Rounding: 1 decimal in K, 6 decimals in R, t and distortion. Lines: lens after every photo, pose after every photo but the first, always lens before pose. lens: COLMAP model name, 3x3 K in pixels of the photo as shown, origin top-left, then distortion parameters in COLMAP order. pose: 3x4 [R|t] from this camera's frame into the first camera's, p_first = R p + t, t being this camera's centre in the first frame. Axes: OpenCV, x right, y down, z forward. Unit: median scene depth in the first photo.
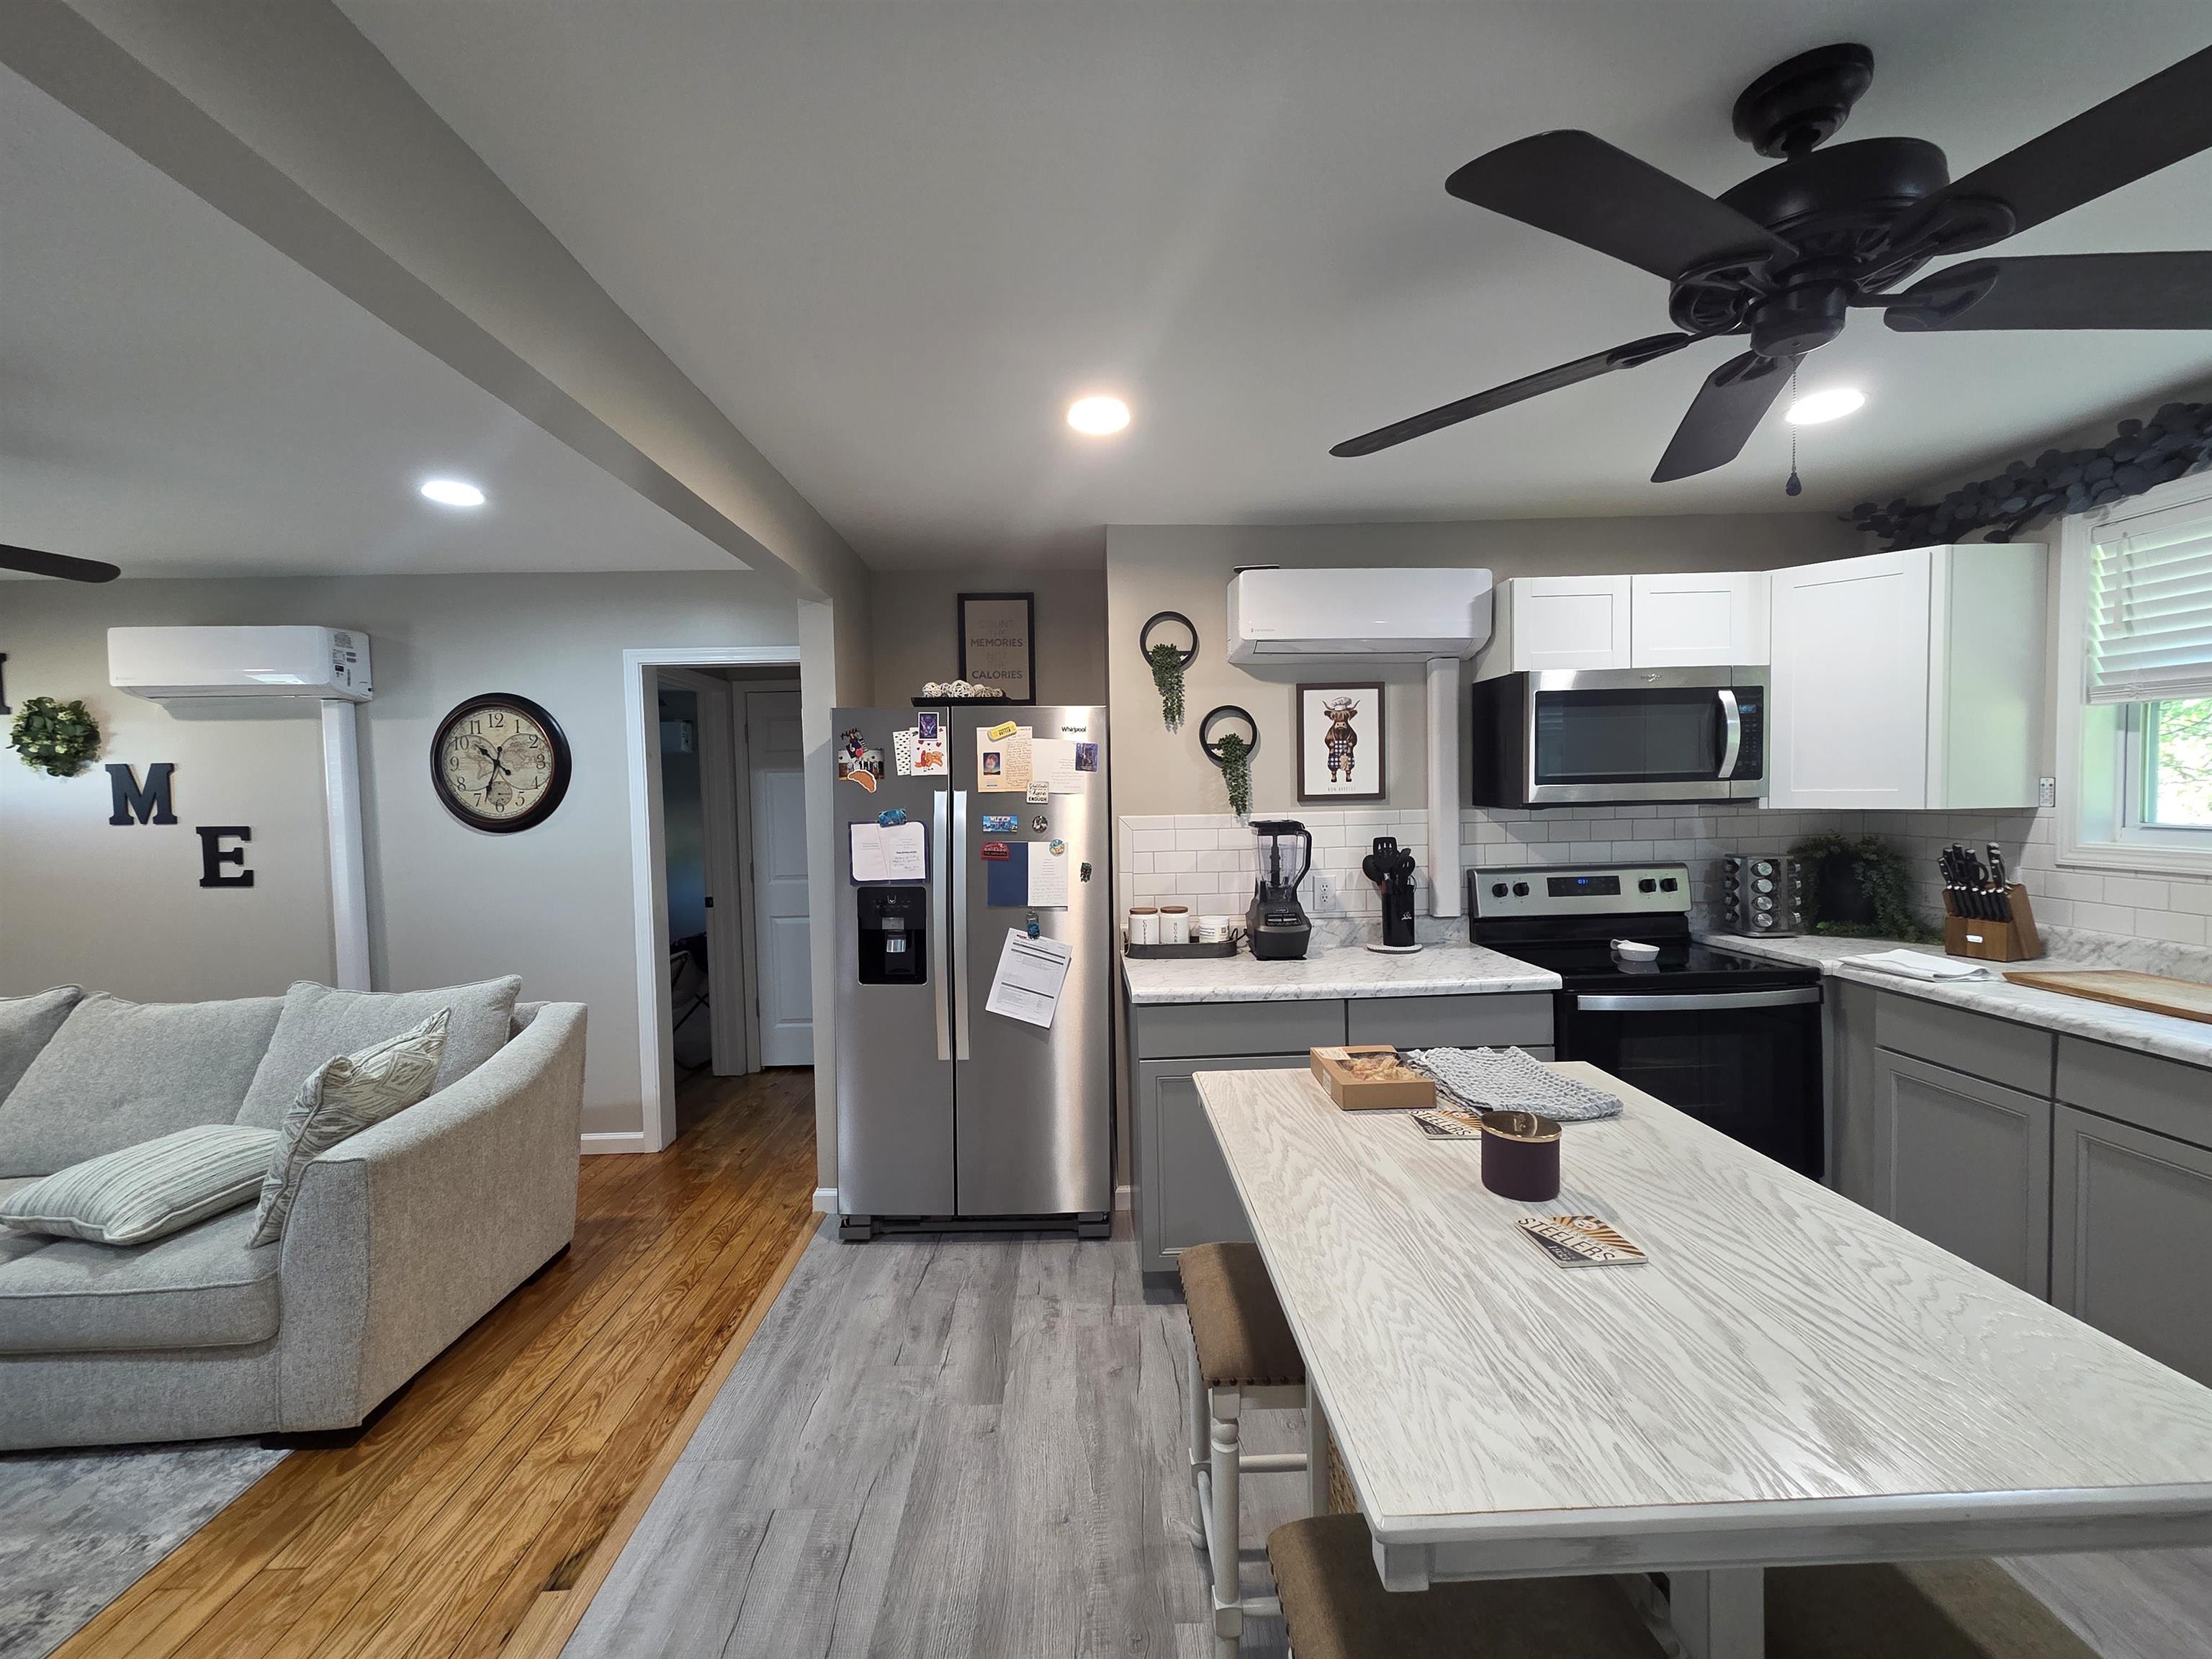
lens RADIAL K [[899.0, 0, 1098.1], [0, 899.0, 826.1], [0, 0, 1]] dist [-0.000999, -0.000564]
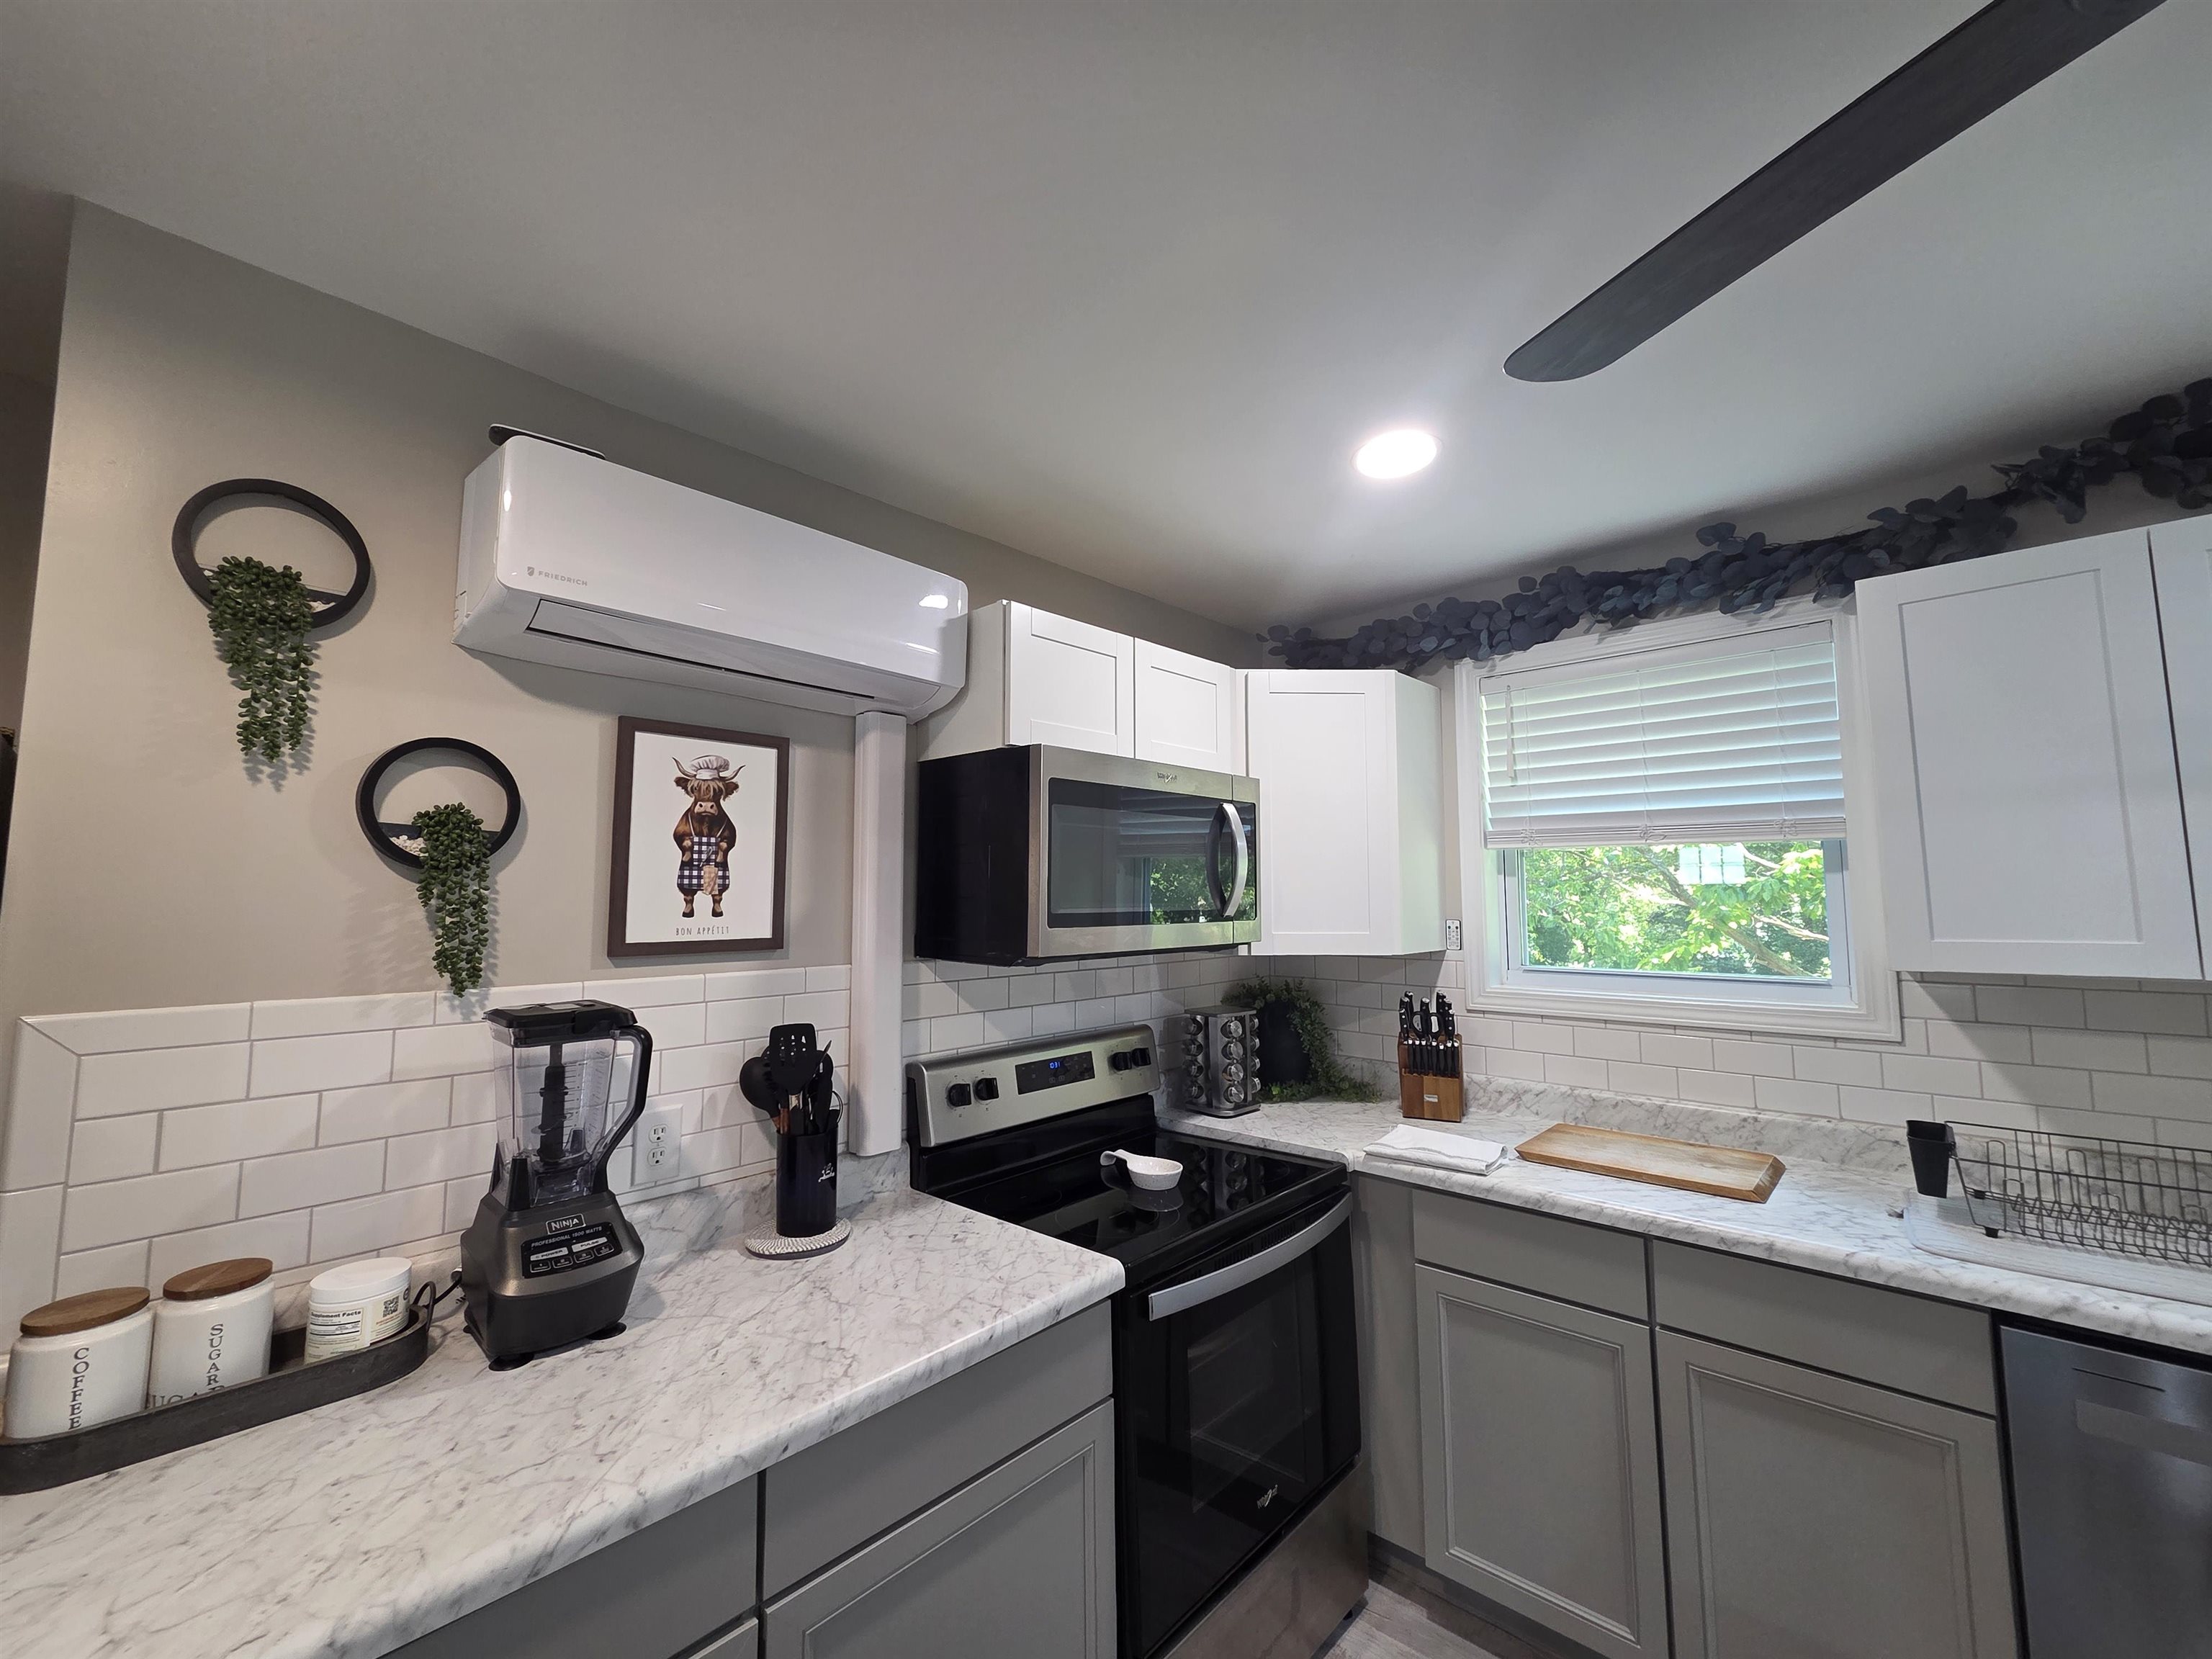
lens RADIAL K [[899.0, 0, 1098.8], [0, 899.0, 824.7], [0, 0, 1]] dist [-0.000999, -0.000564]
pose [[0.703647, 0.078318, 0.706220, 0.065036], [0.017973, 0.991627, -0.127876, -0.032928], [-0.710322, 0.102672, 0.696348, 0.493526]]
